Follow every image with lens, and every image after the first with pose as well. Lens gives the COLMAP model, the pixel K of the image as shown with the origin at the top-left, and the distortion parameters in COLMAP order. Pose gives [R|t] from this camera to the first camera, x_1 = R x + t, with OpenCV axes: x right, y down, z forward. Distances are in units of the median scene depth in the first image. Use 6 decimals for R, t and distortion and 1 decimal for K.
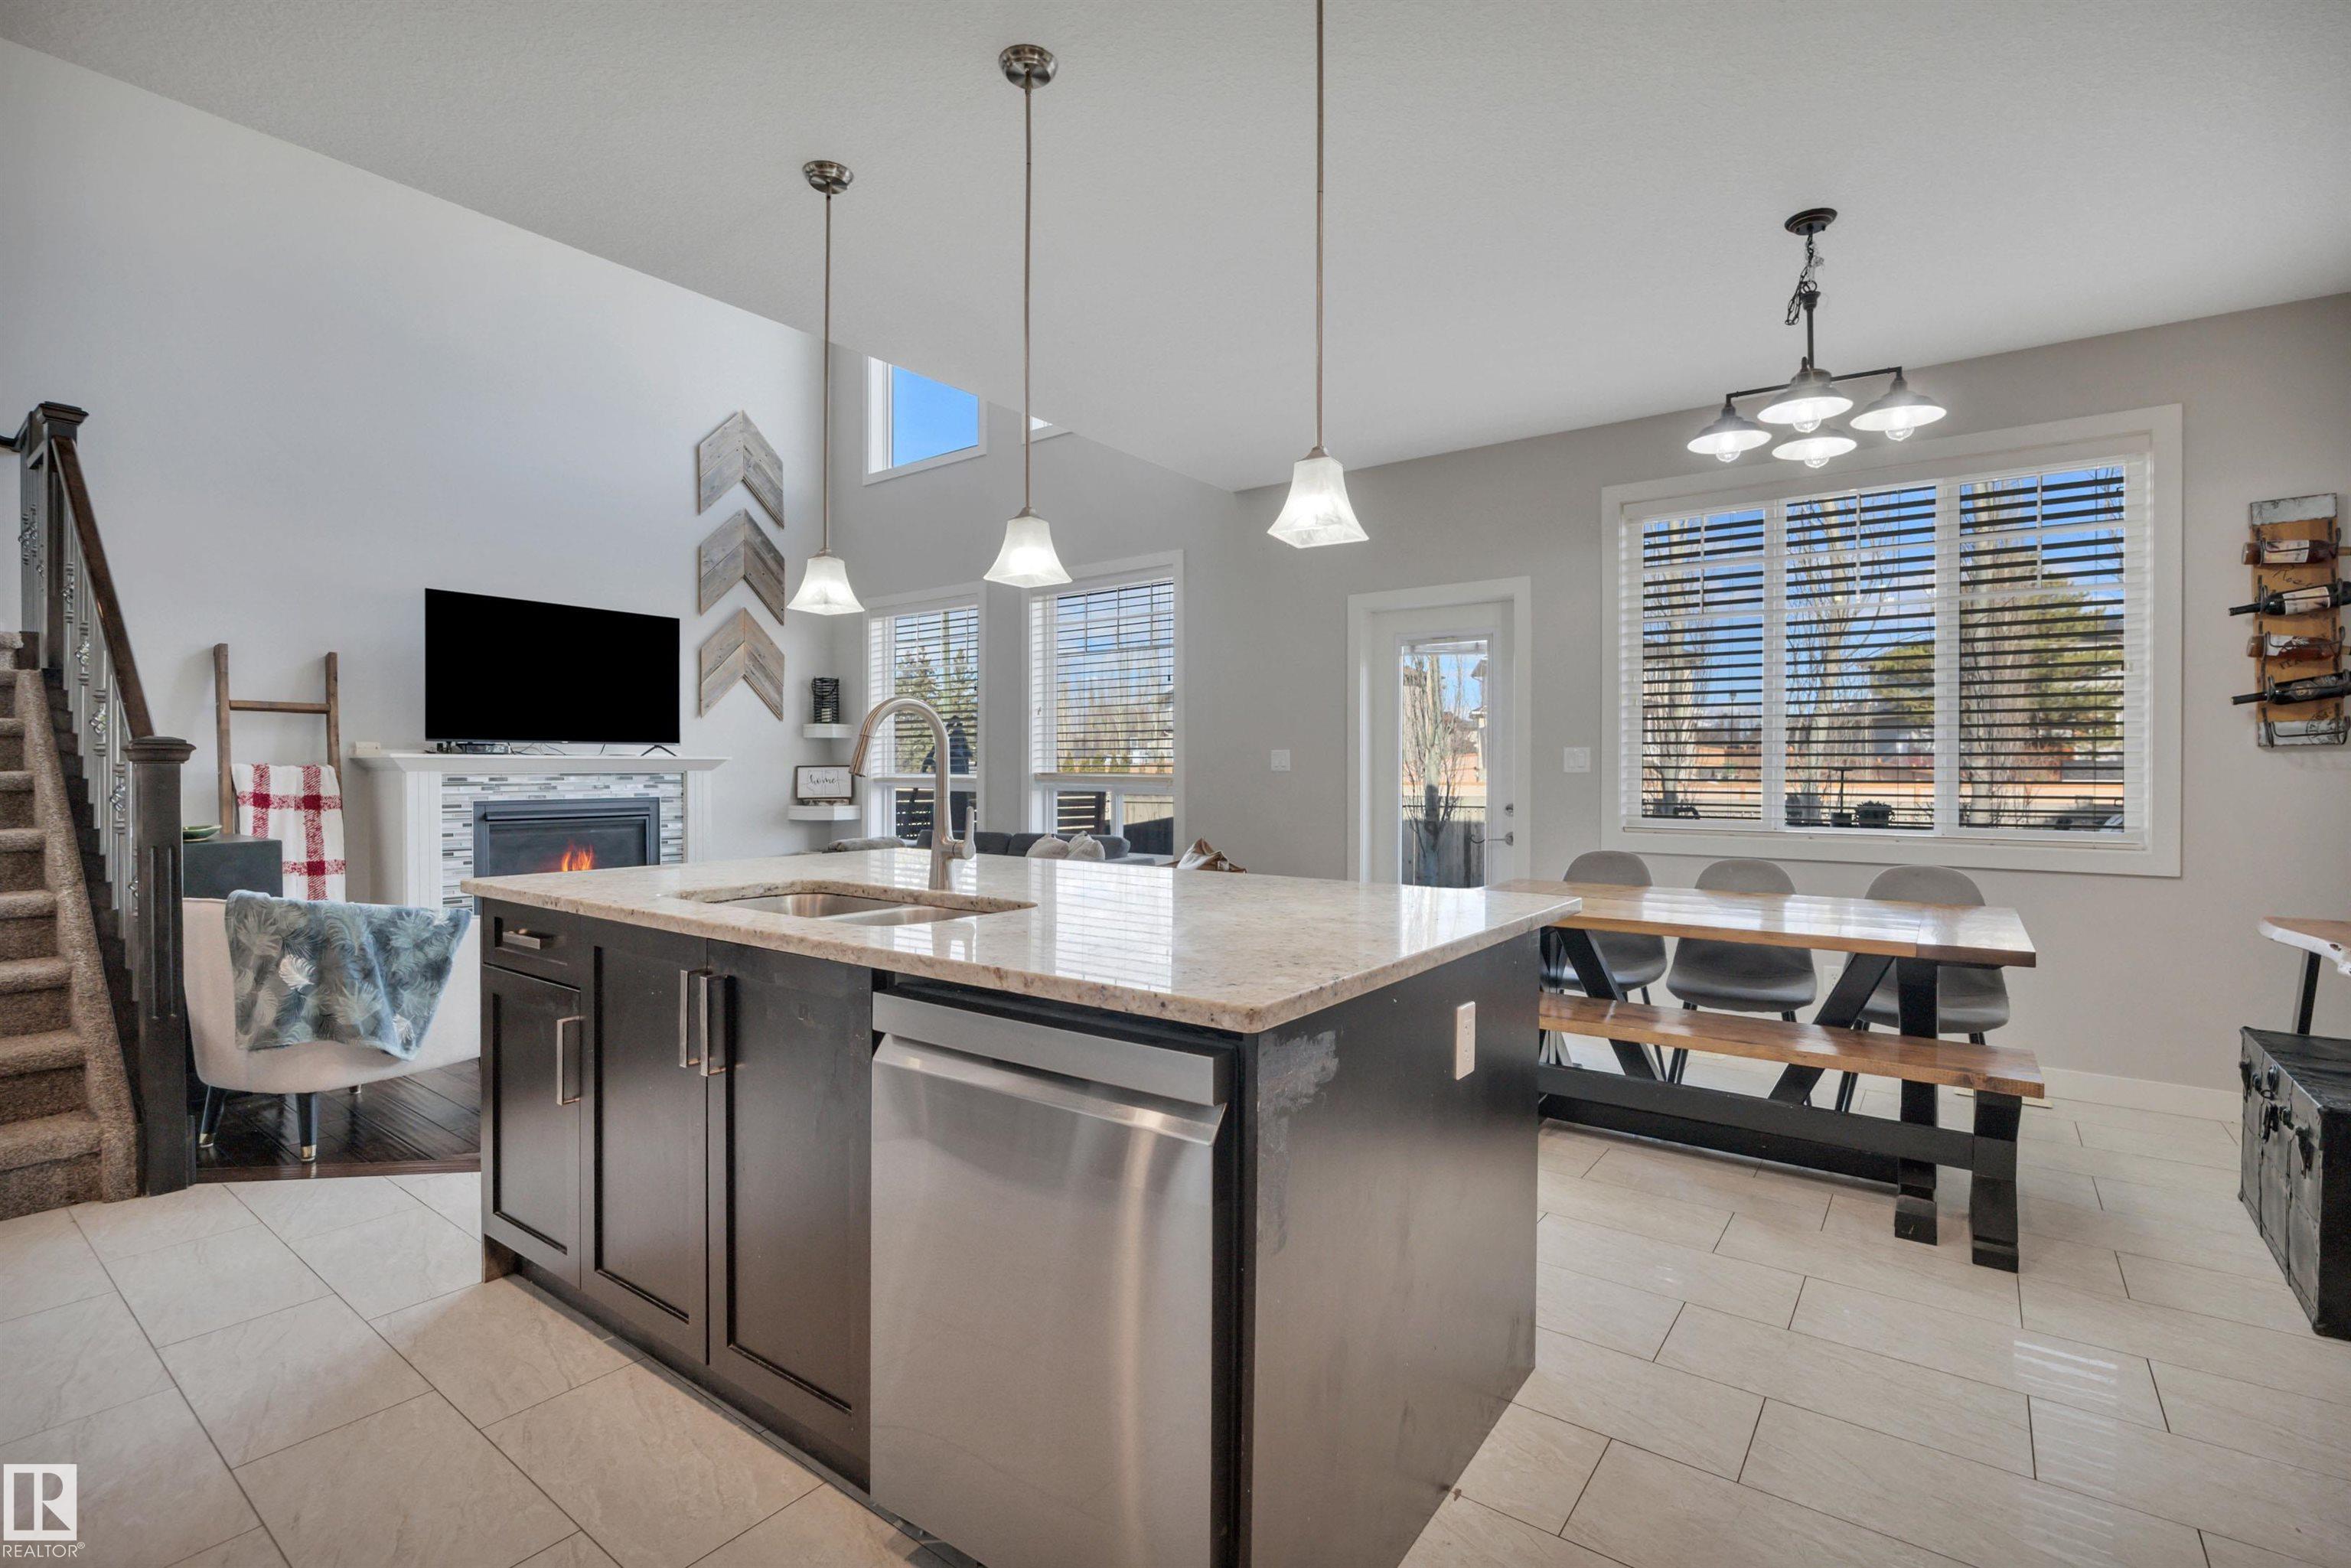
lens RADIAL K [[1066.6, 0, 1180.0], [0, 1066.6, 773.2], [0, 0, 1]] dist [-0.015713, 0.000387]
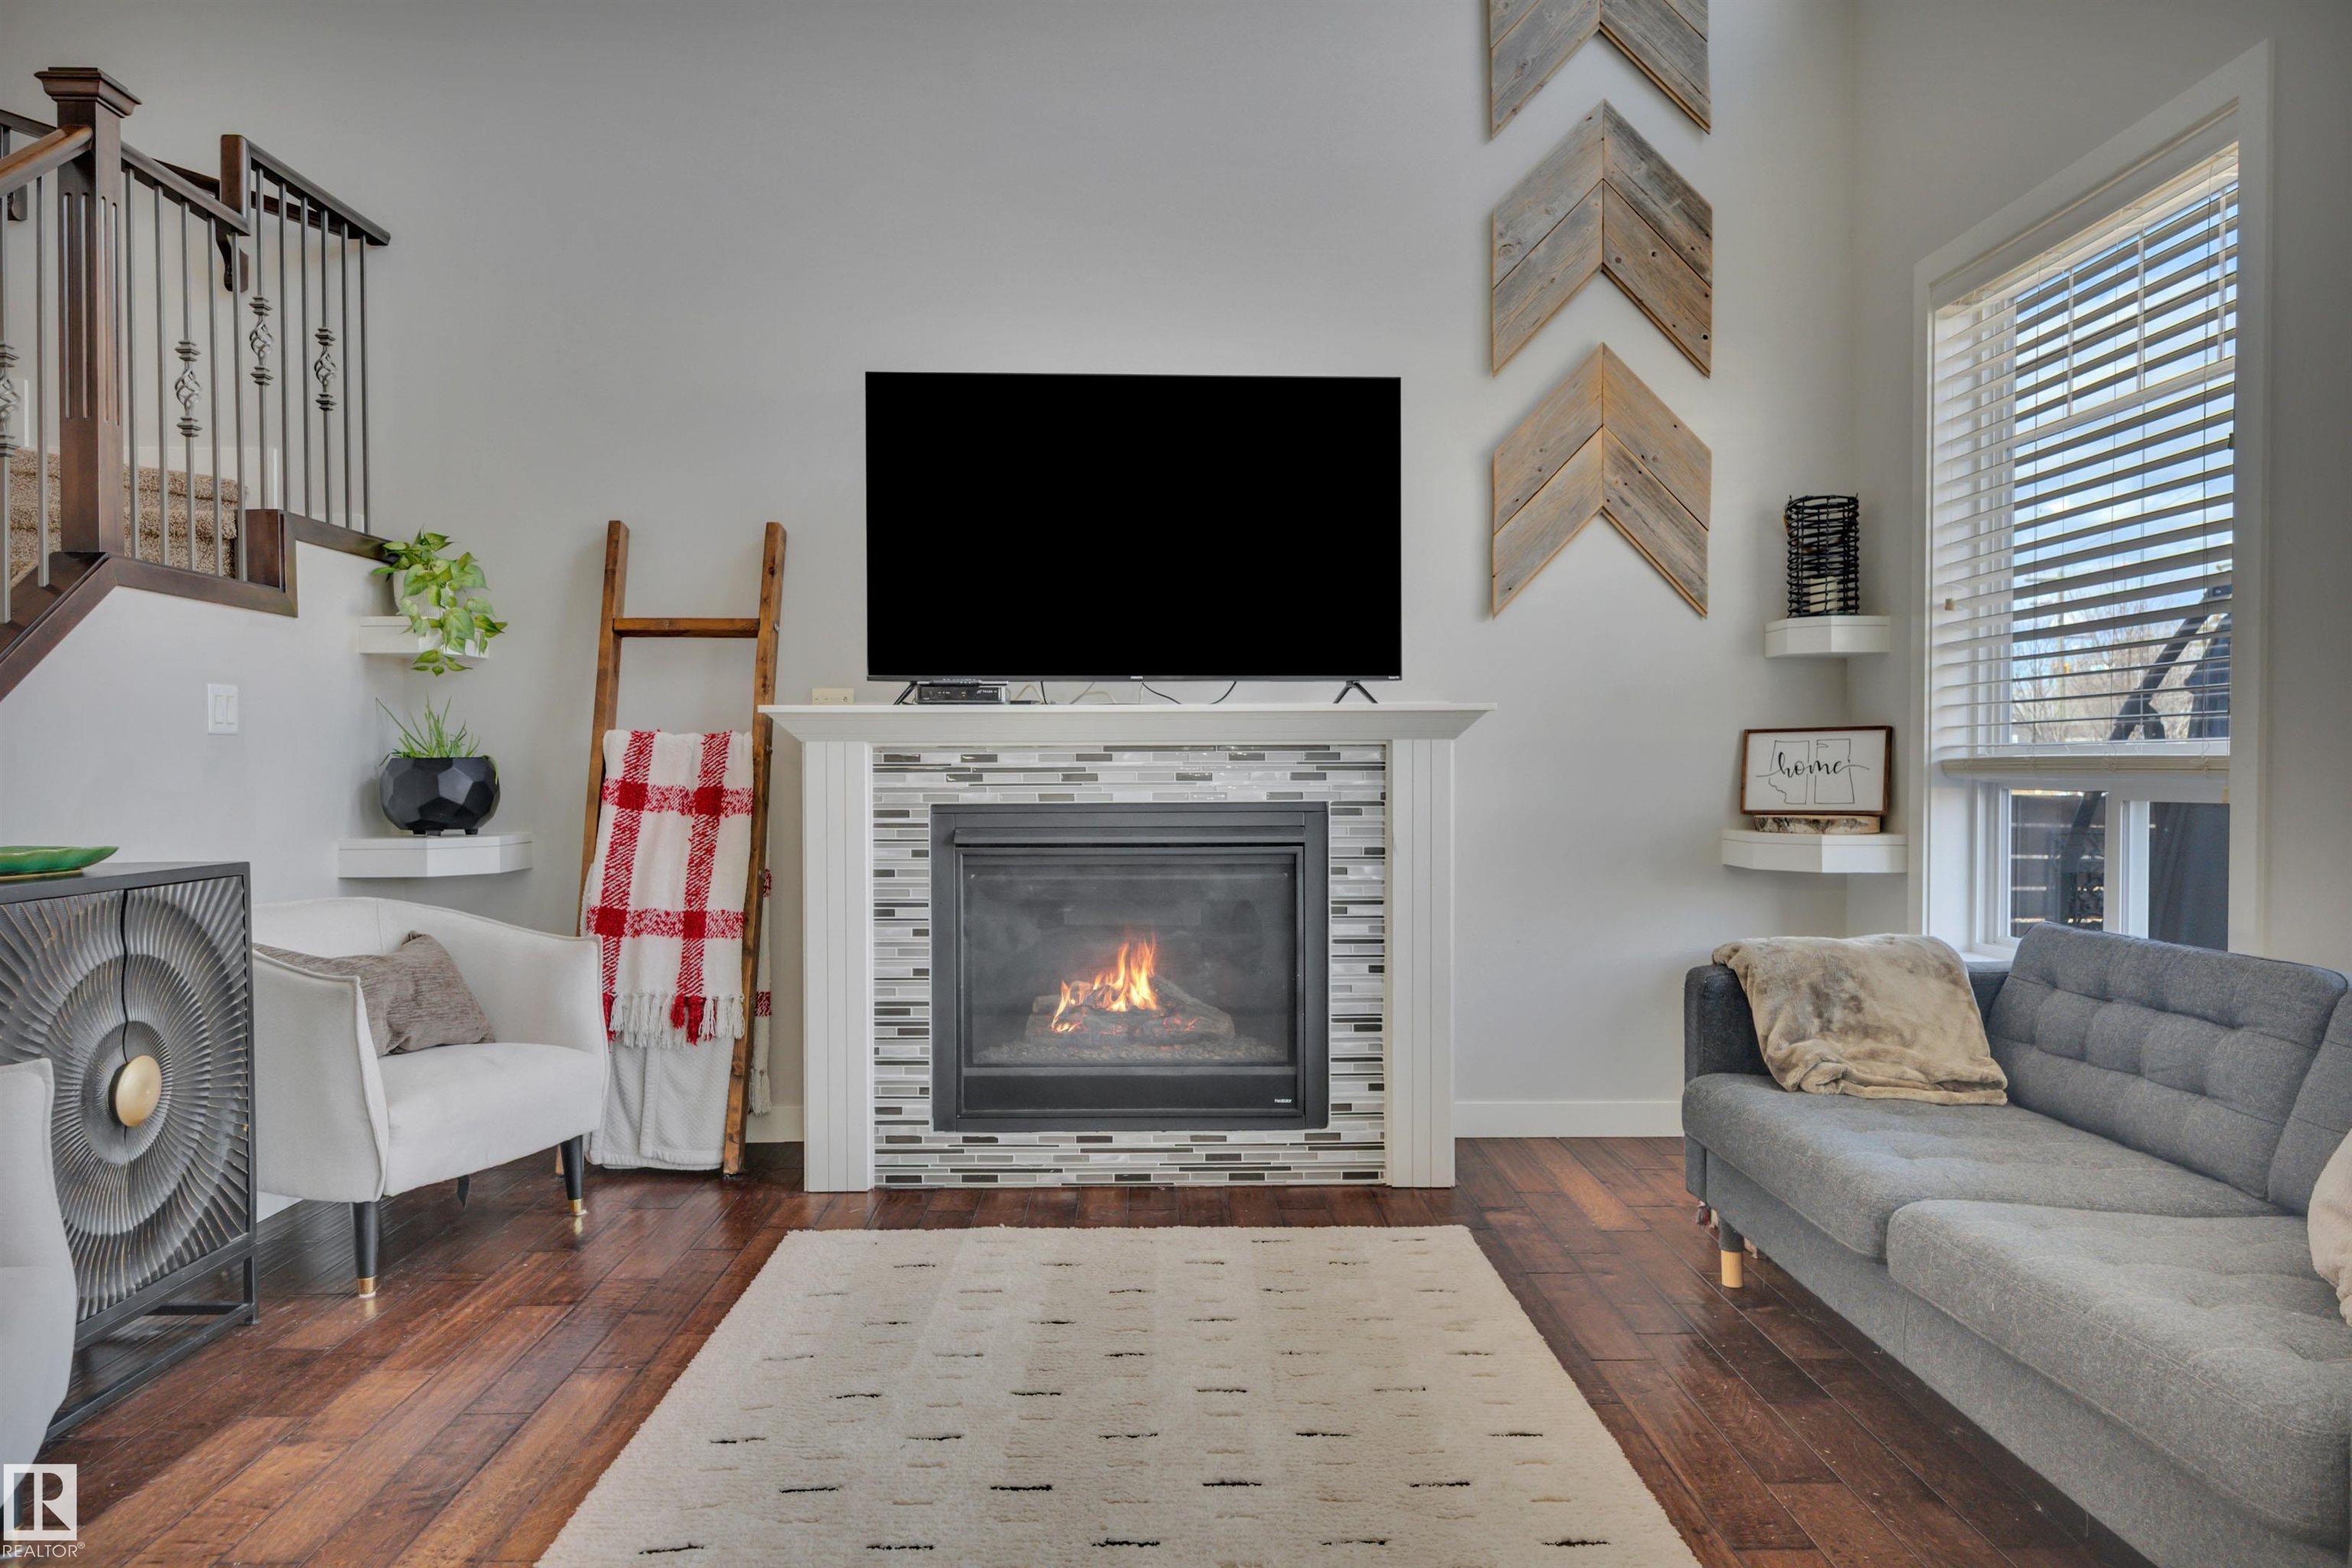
lens RADIAL K [[1568.5, 0, 1176.5], [0, 1568.5, 779.2], [0, 0, 1]] dist [0.002107, 0.000260]
pose [[0.614870, 0.009363, -0.788573, -0.045194], [-0.000036, 0.999930, 0.011844, 0.007443], [0.788628, -0.007254, 0.614827, 0.707493]]
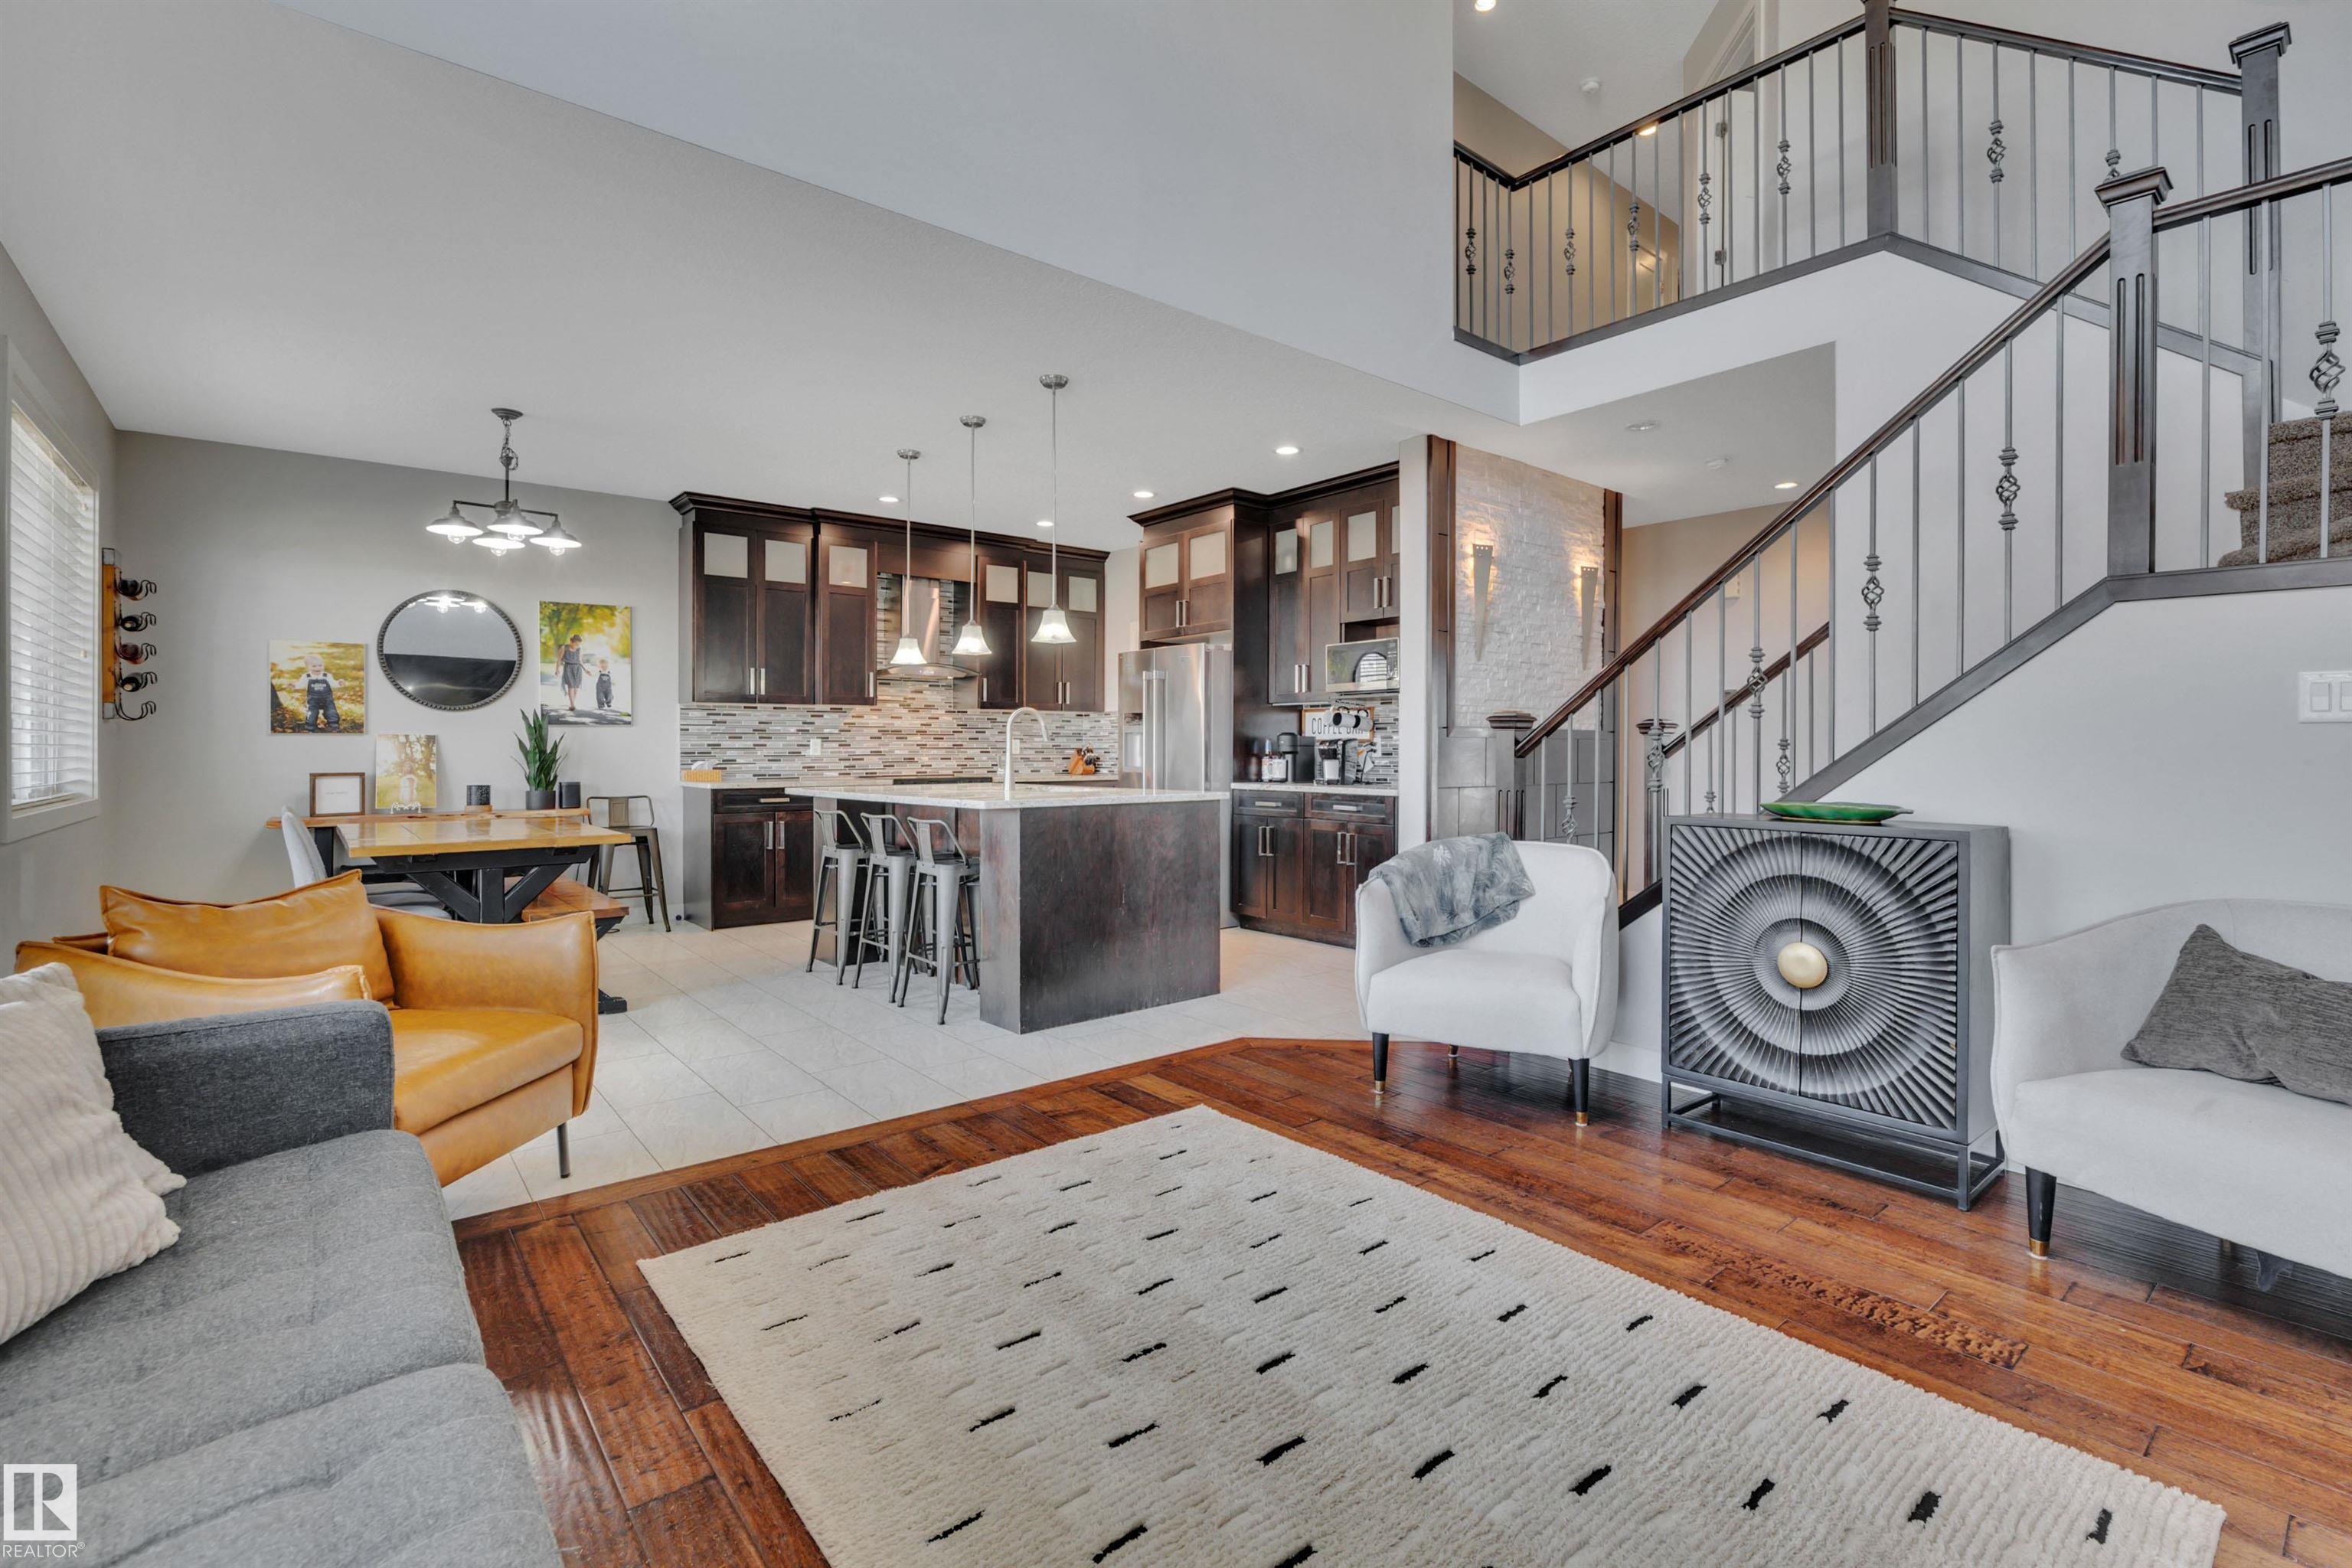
lens RADIAL K [[1064.3, 0, 1192.1], [0, 1064.3, 742.4], [0, 0, 1]] dist [-0.009875, -0.000070]
pose [[-0.973017, 0.000962, 0.230732, -0.485762], [0.000826, 0.999999, -0.000682, 0.004592], [-0.230732, -0.000473, -0.973017, 1.343421]]
